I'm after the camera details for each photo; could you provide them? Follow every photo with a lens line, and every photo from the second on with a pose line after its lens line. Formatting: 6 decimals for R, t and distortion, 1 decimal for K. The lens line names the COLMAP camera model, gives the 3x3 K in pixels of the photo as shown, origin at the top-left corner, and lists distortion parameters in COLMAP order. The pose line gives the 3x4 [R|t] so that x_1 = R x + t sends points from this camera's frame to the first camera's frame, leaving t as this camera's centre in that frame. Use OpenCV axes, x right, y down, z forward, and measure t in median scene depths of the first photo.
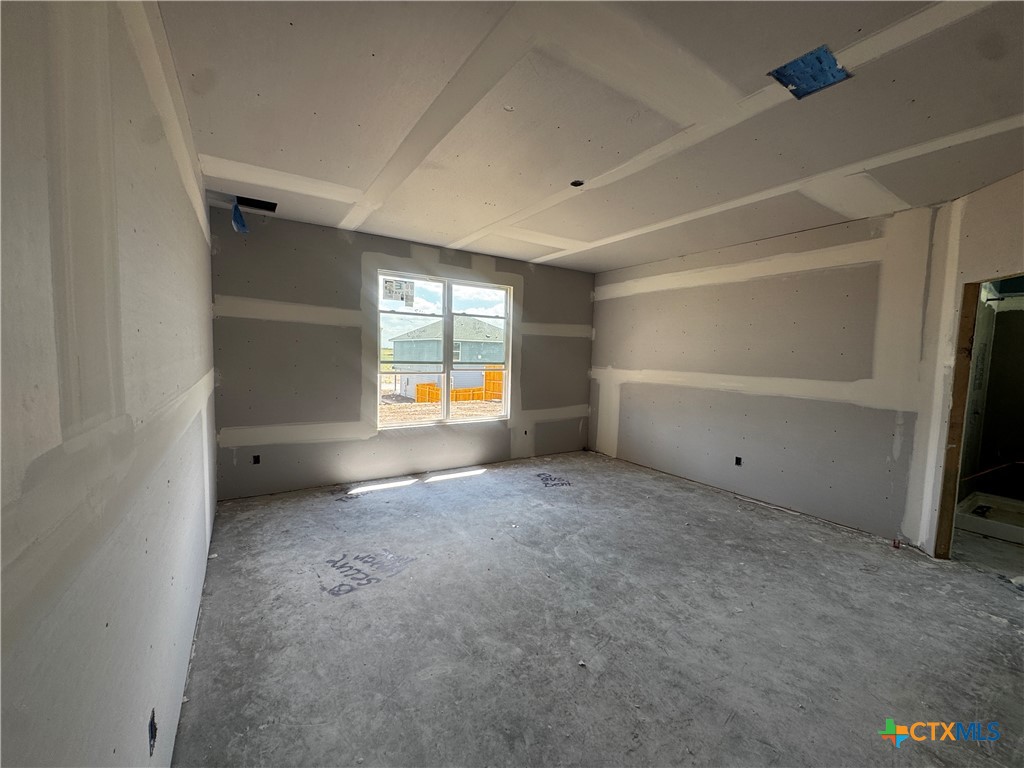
lens RADIAL K [[409.1, 0, 511.8], [0, 409.1, 383.3], [0, 0, 1]] dist [-0.006310, 0.001112]
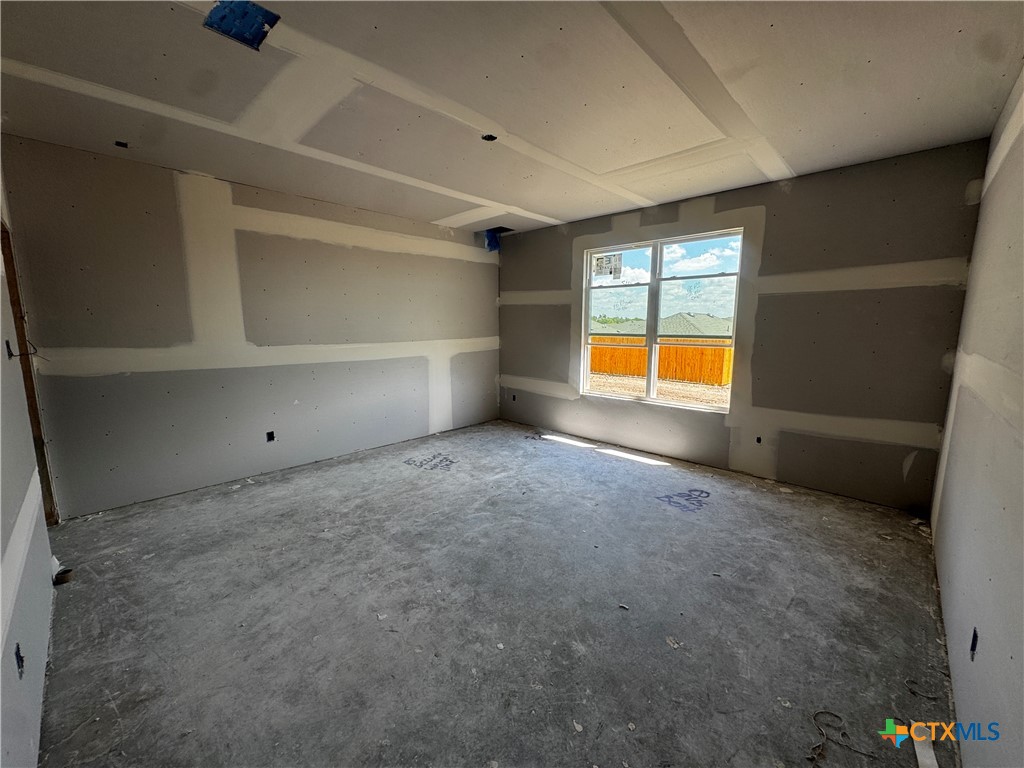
lens RADIAL K [[409.1, 0, 512.5], [0, 409.1, 383.0], [0, 0, 1]] dist [-0.006310, 0.001112]
pose [[0.230494, 0.113508, -0.966431, 0.760805], [-0.065752, 0.992720, 0.100914, -0.019690], [0.970850, 0.040285, 0.236279, 0.570691]]
